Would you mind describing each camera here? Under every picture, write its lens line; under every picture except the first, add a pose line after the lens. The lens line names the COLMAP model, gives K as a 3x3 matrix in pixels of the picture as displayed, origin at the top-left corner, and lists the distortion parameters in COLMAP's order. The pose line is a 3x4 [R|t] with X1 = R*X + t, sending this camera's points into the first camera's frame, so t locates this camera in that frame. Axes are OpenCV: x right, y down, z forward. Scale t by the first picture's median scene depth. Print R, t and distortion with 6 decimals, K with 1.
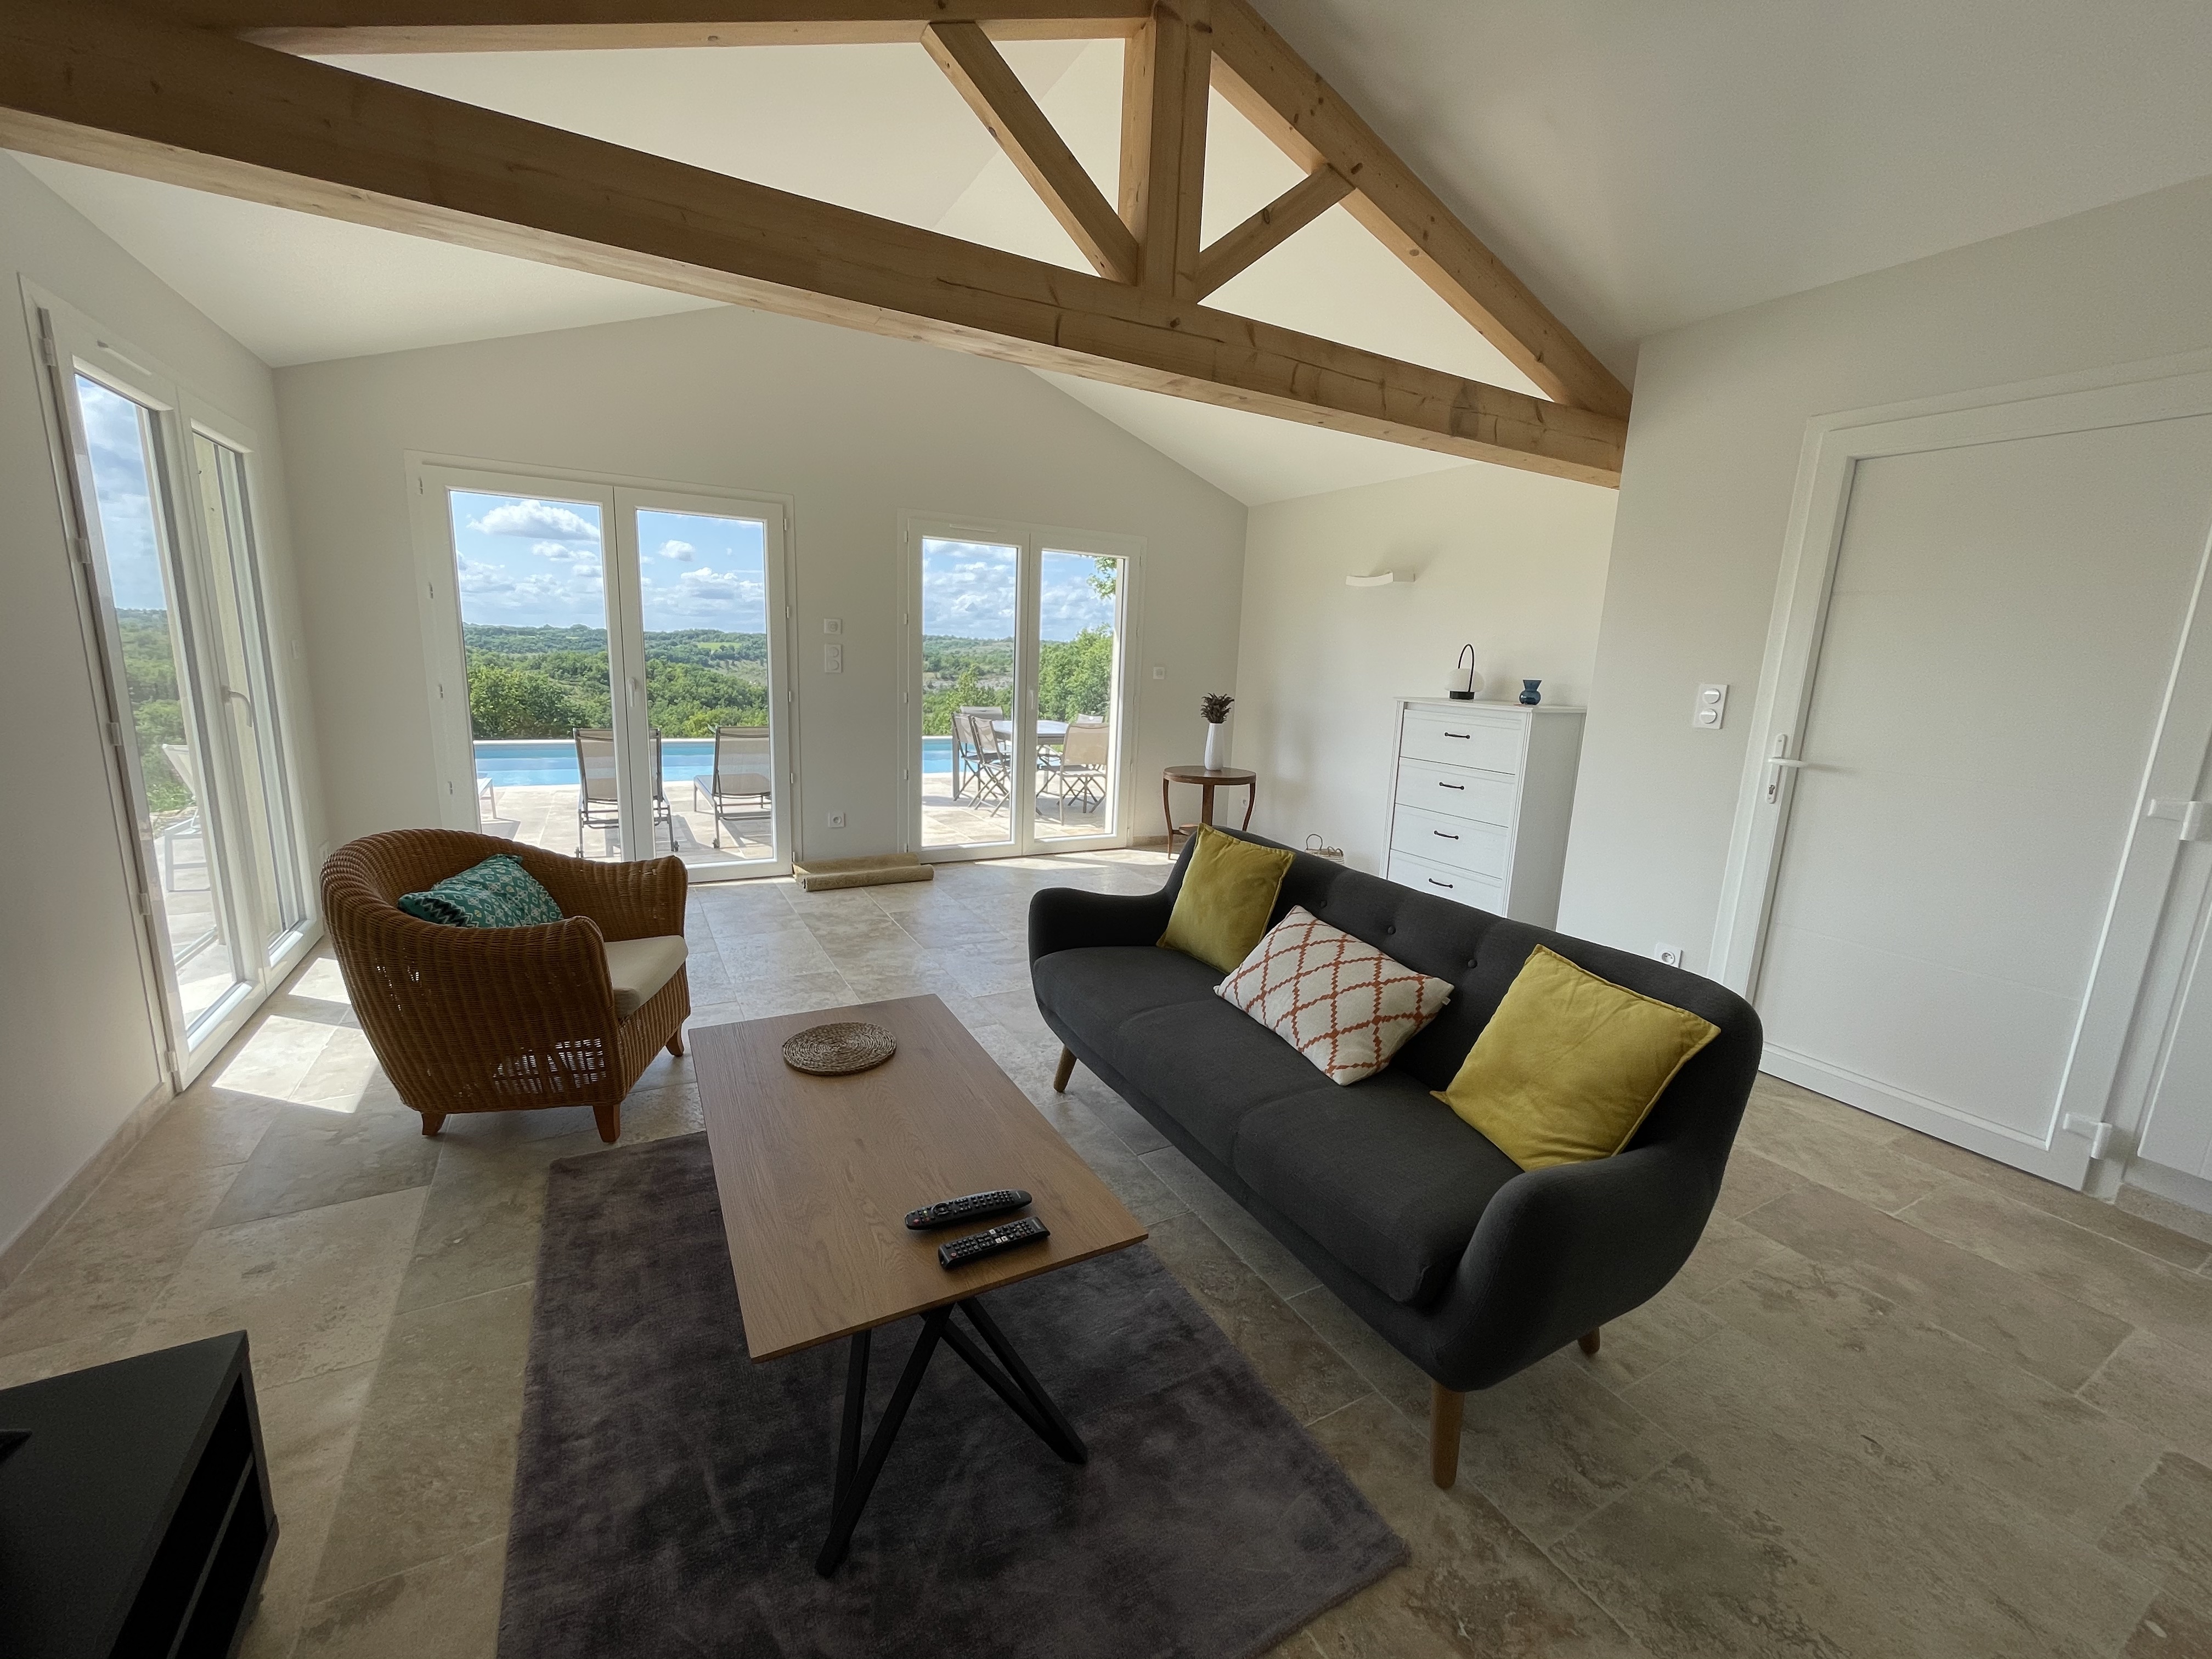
lens RADIAL K [[891.0, 0, 1104.6], [0, 891.0, 829.0], [0, 0, 1]] dist [-0.001718, 0.000339]
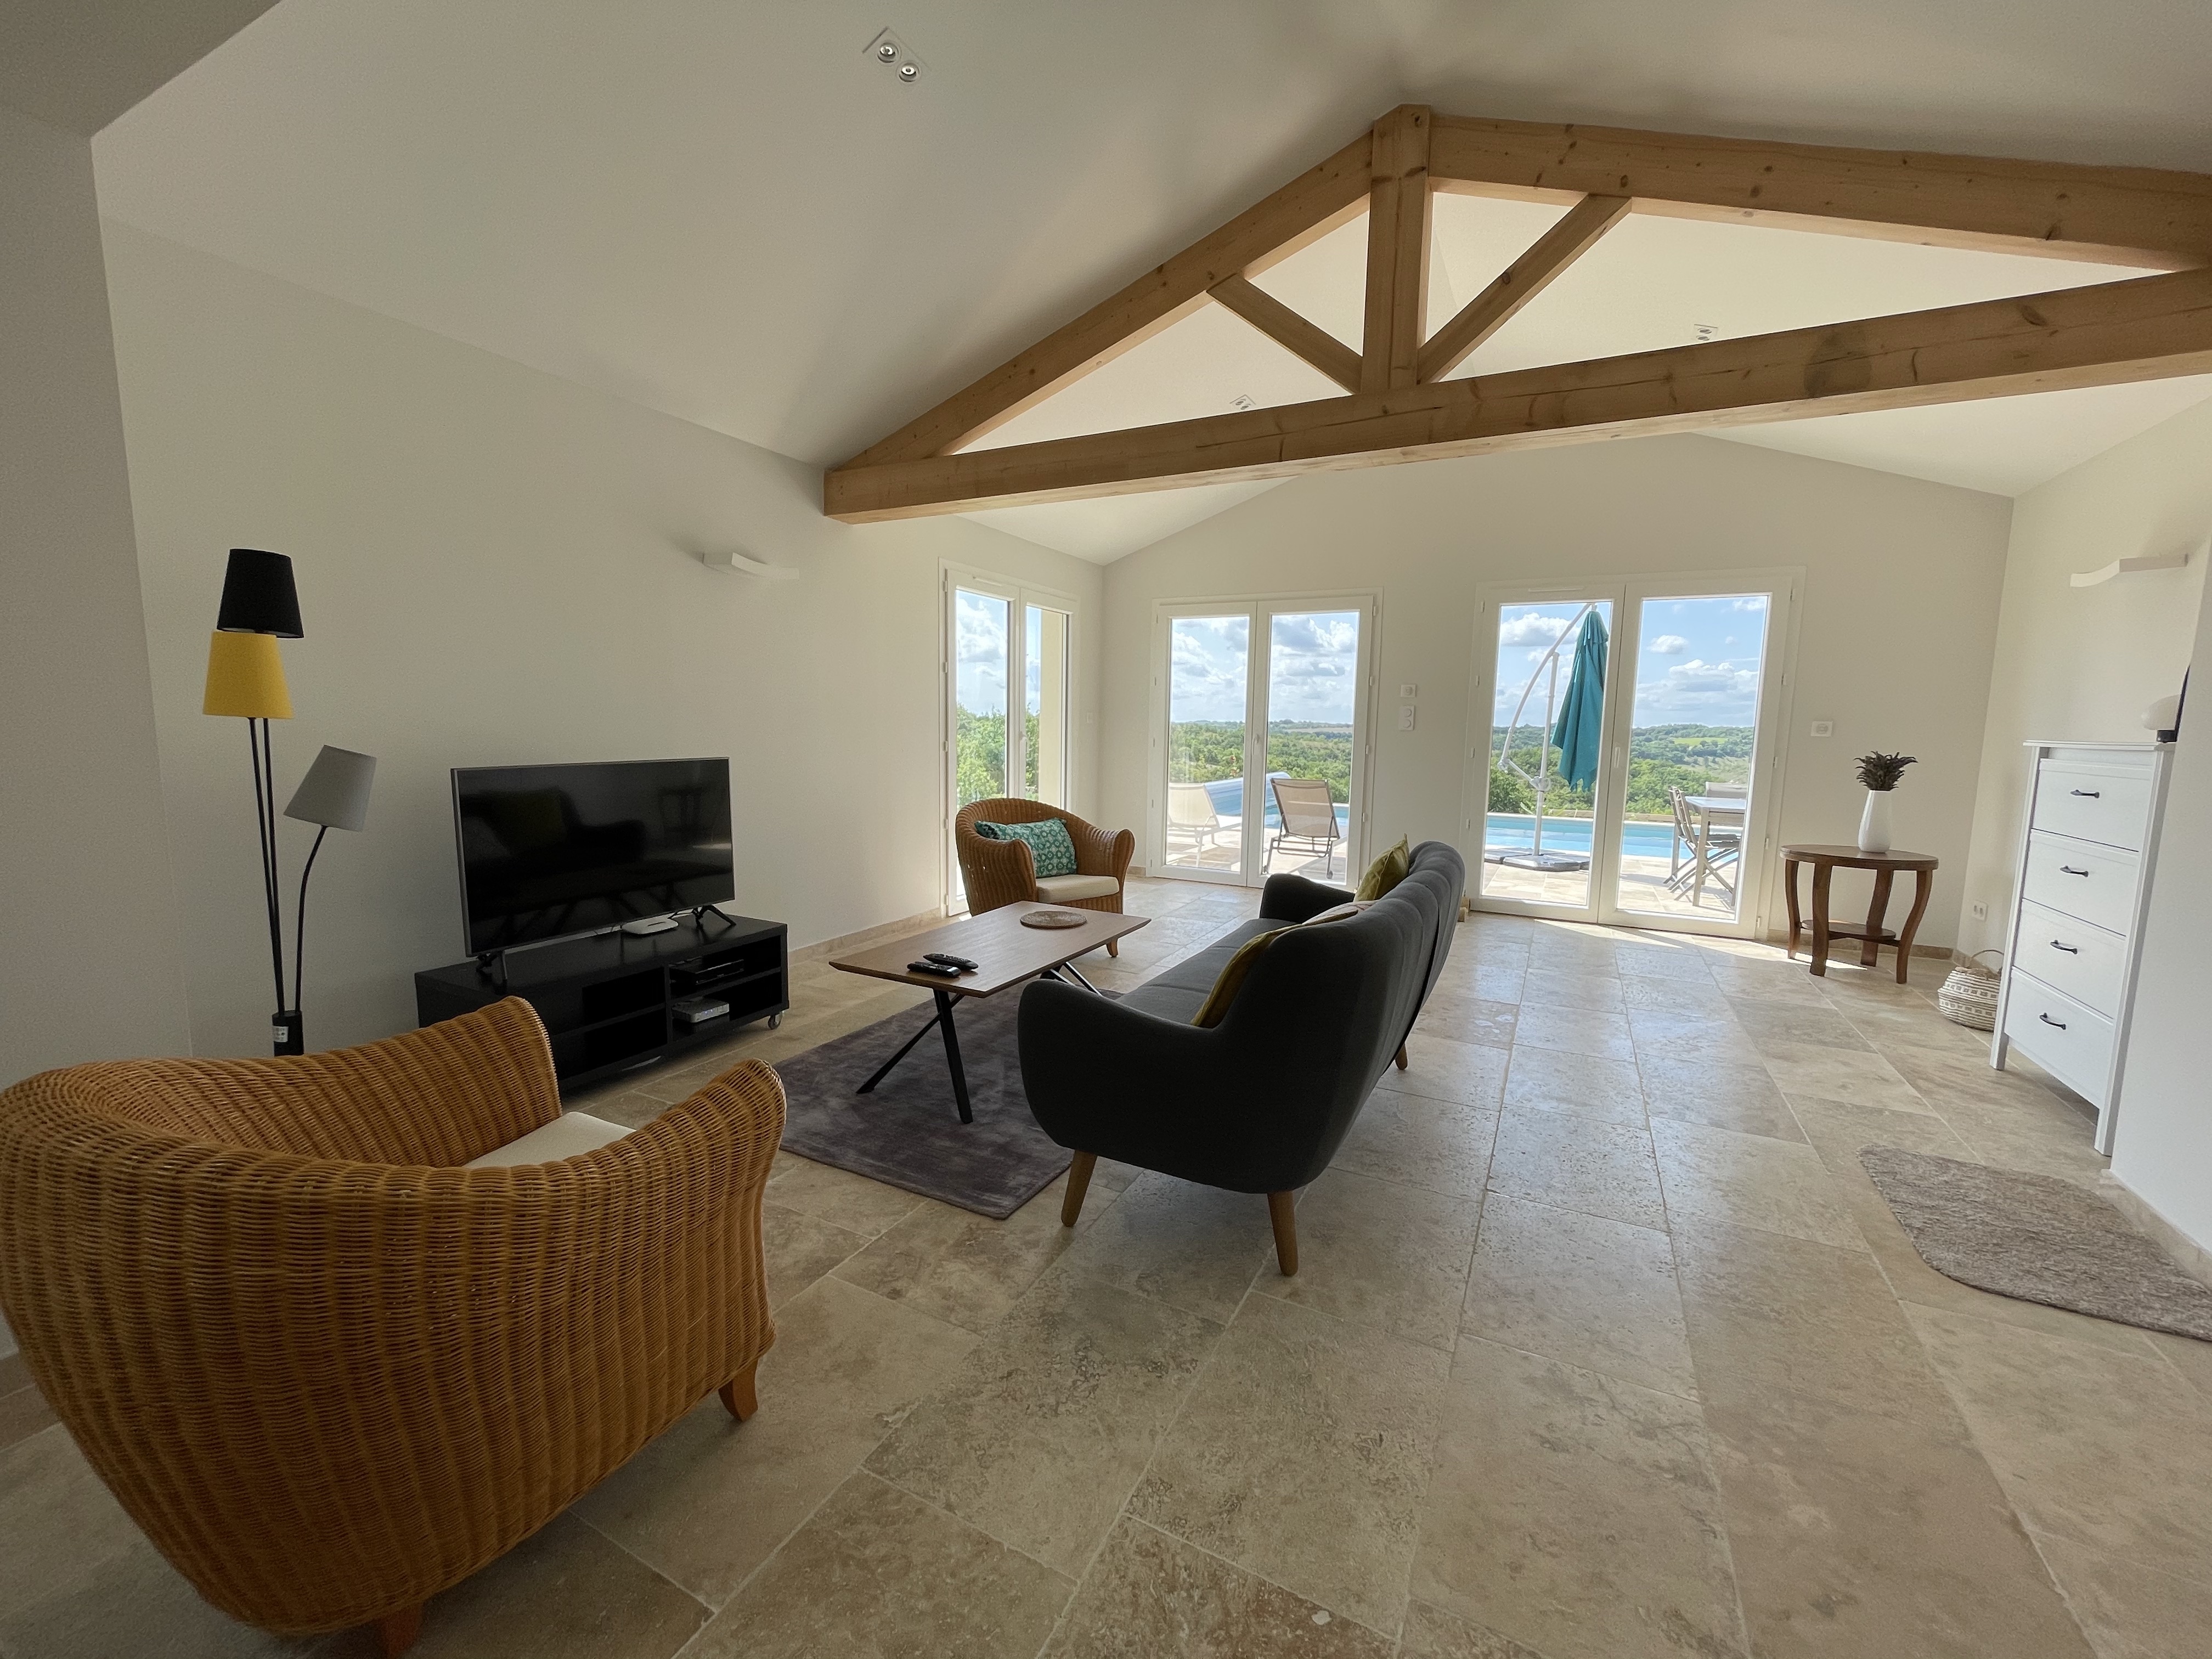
lens RADIAL K [[891.0, 0, 1105.2], [0, 891.0, 829.6], [0, 0, 1]] dist [-0.001718, 0.000339]
pose [[0.549147, 0.070043, -0.832785, 0.532439], [-0.157623, 0.987278, -0.020902, 0.045853], [0.820727, 0.142744, 0.553201, 0.058699]]
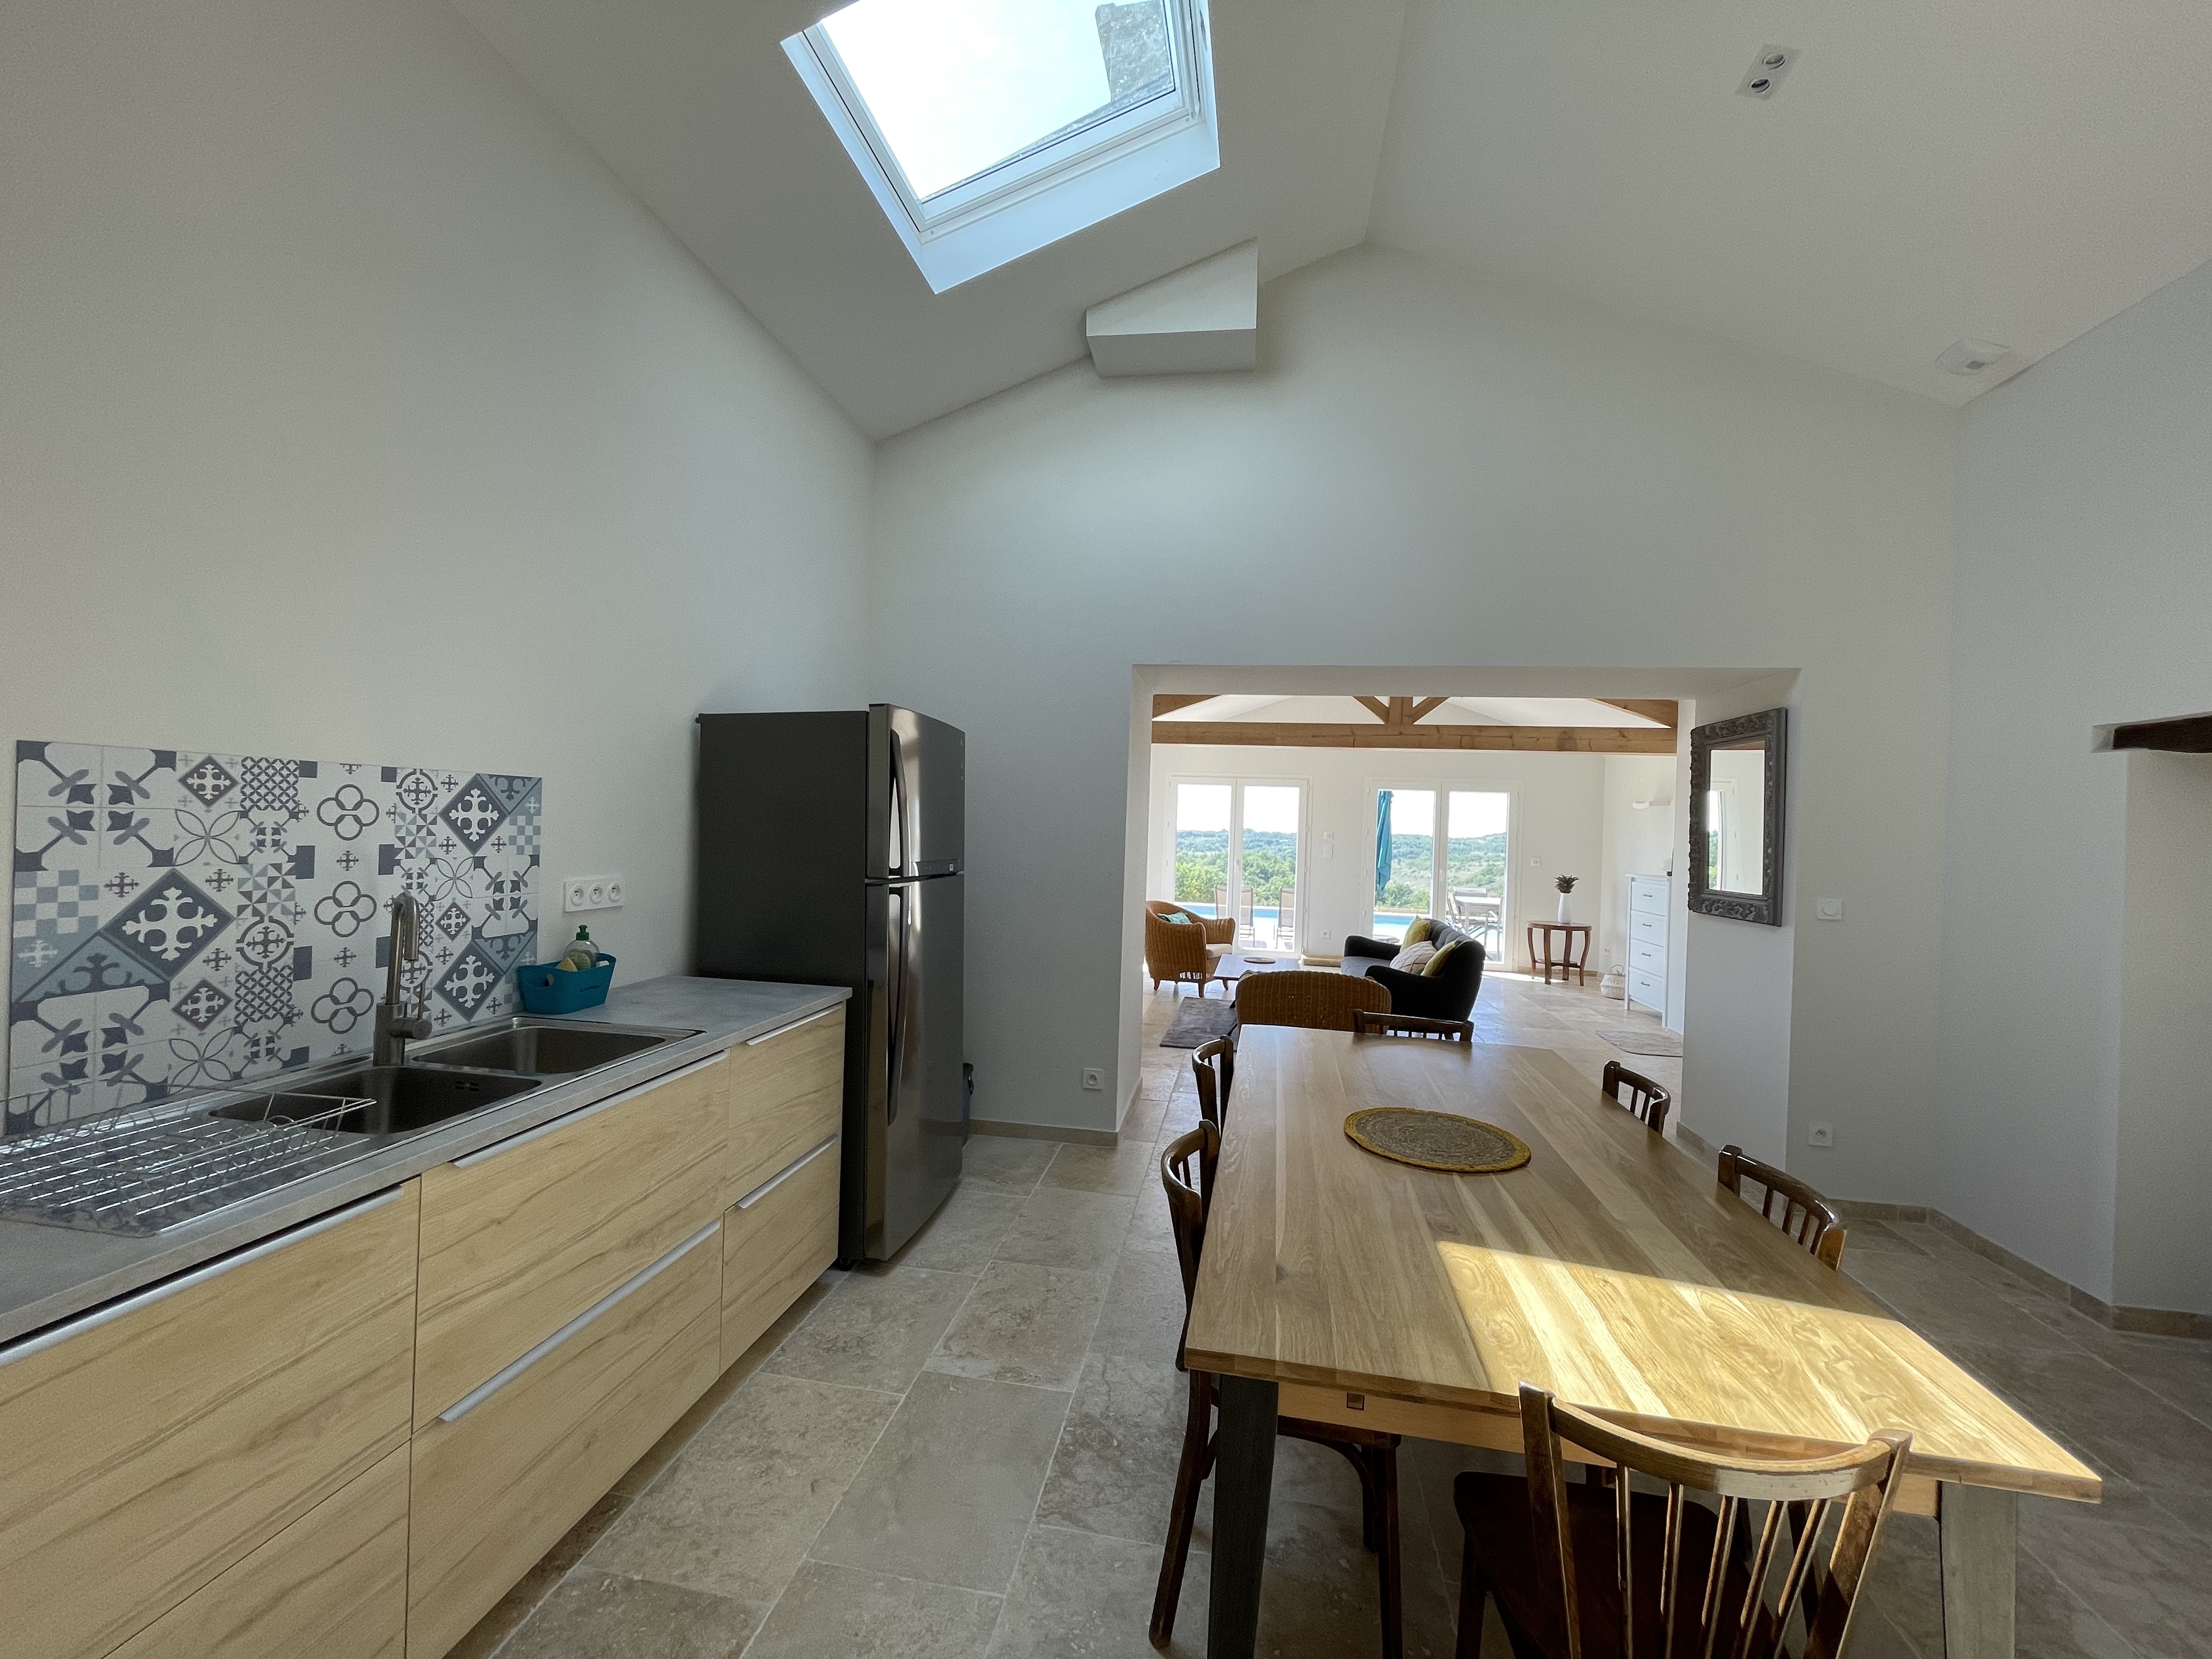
lens RADIAL K [[891.0, 0, 1103.0], [0, 891.0, 830.8], [0, 0, 1]] dist [-0.001718, 0.000339]
pose [[0.775415, -0.012282, -0.631332, 0.652531], [-0.125256, 0.976952, -0.172849, 0.197677], [0.618904, 0.213108, 0.756005, -0.959062]]
